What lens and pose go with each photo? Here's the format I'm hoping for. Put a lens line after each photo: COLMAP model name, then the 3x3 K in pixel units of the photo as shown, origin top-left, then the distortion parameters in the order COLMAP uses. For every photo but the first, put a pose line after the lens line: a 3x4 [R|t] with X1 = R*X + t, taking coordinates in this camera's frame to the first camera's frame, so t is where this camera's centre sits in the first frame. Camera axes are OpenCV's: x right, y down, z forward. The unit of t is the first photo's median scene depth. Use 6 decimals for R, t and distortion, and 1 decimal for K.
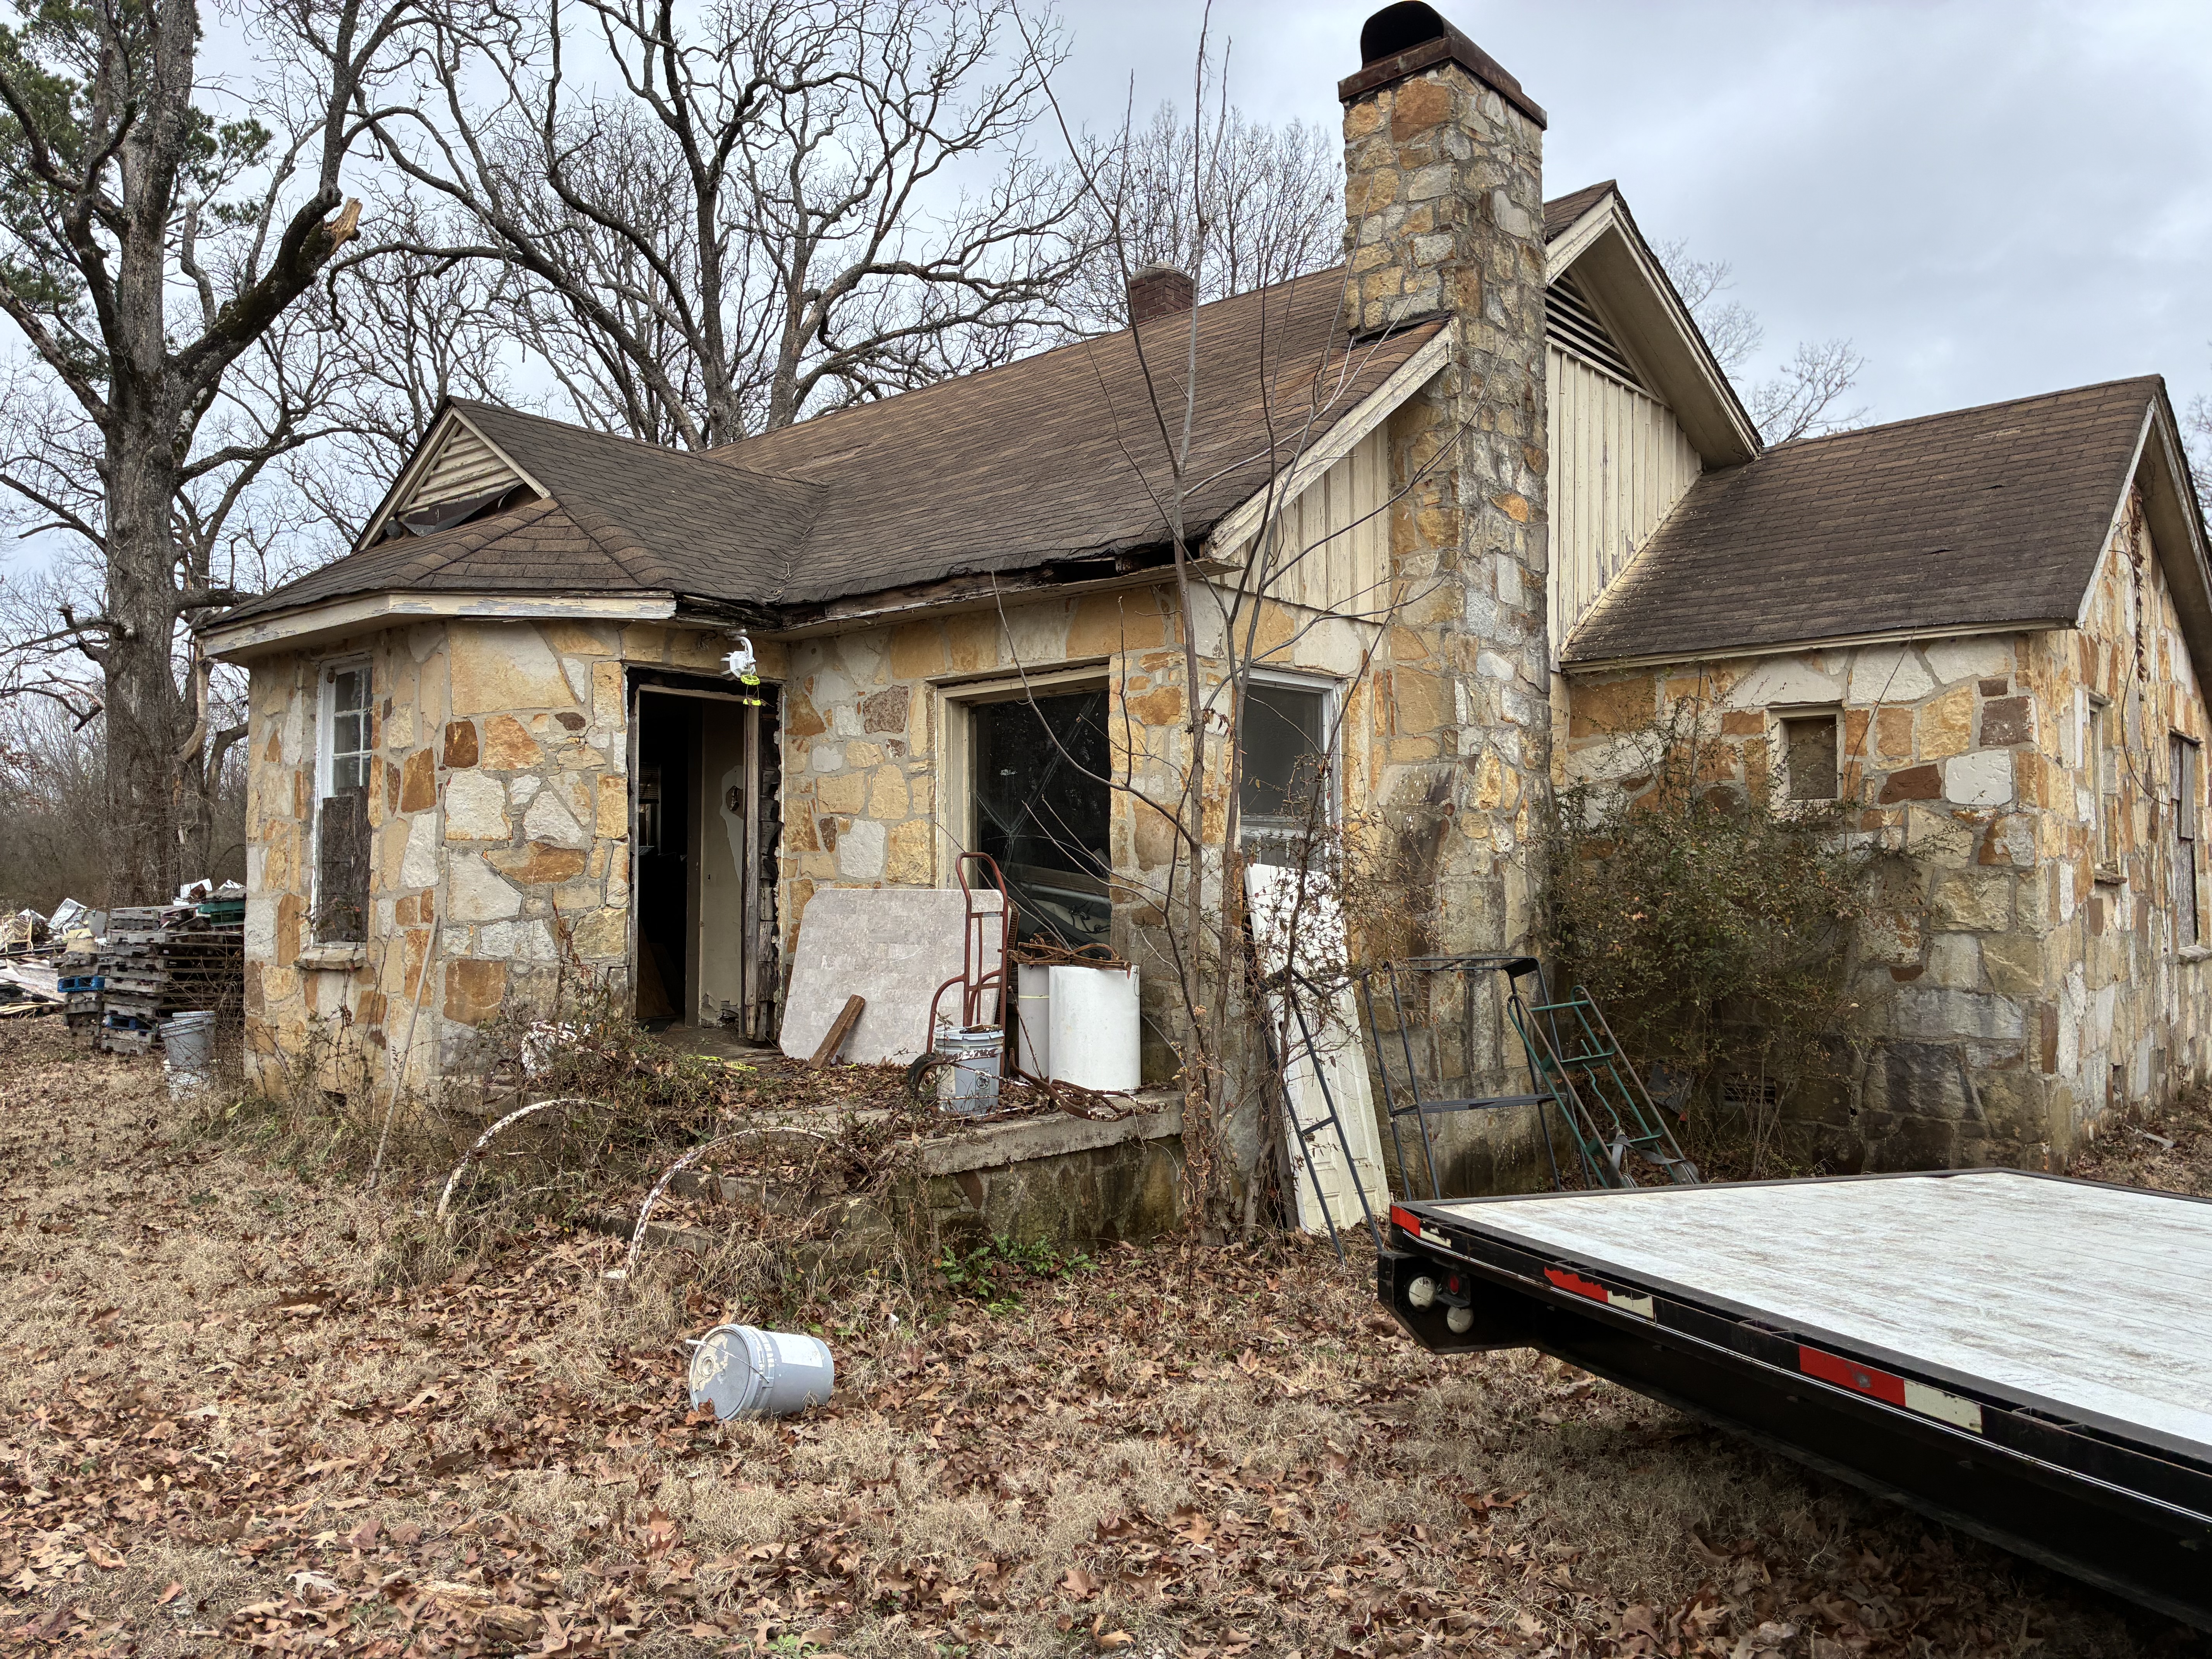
lens RADIAL K [[1653.3, 0, 1106.0], [0, 1653.3, 829.5], [0, 0, 1]] dist [0.042026, -0.049703]
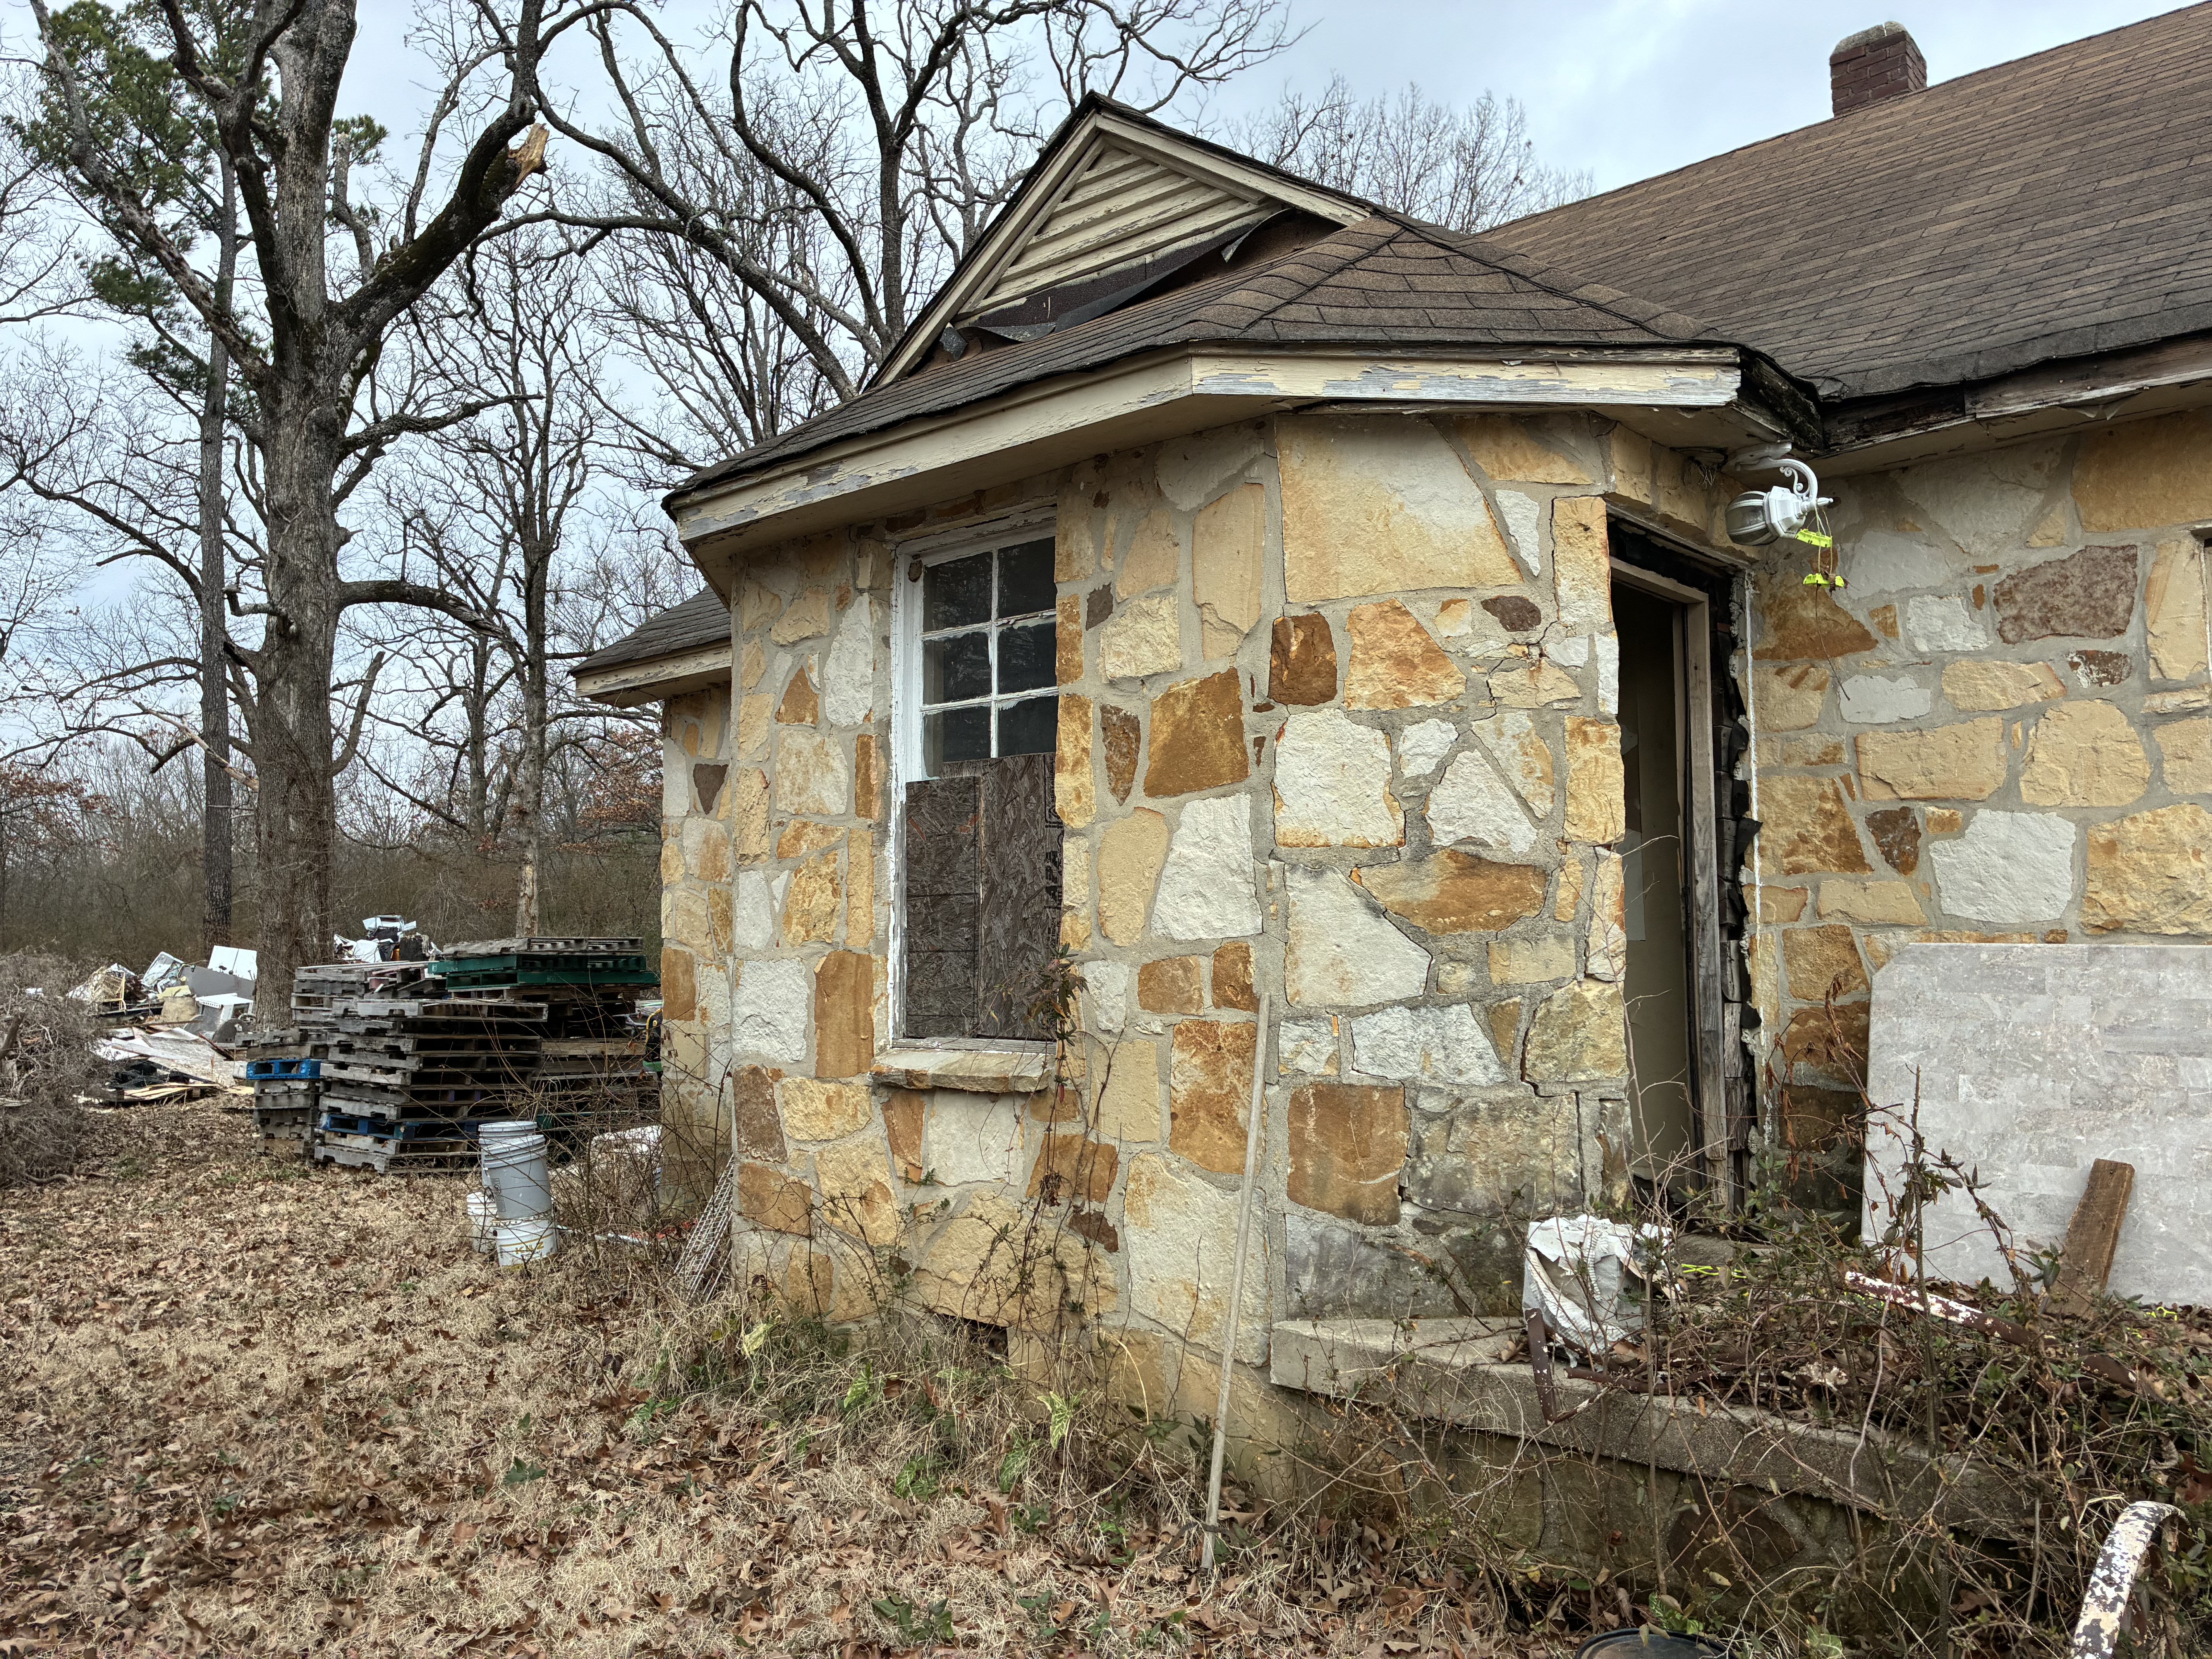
lens RADIAL K [[1704.7, 0, 1104.9], [0, 1704.7, 831.8], [0, 0, 1]] dist [0.027640, 0.003101]
pose [[0.999367, -0.003453, -0.035402, -0.365390], [0.002499, 0.999633, -0.026957, 0.013204], [0.035482, 0.026852, 0.999010, 0.403896]]
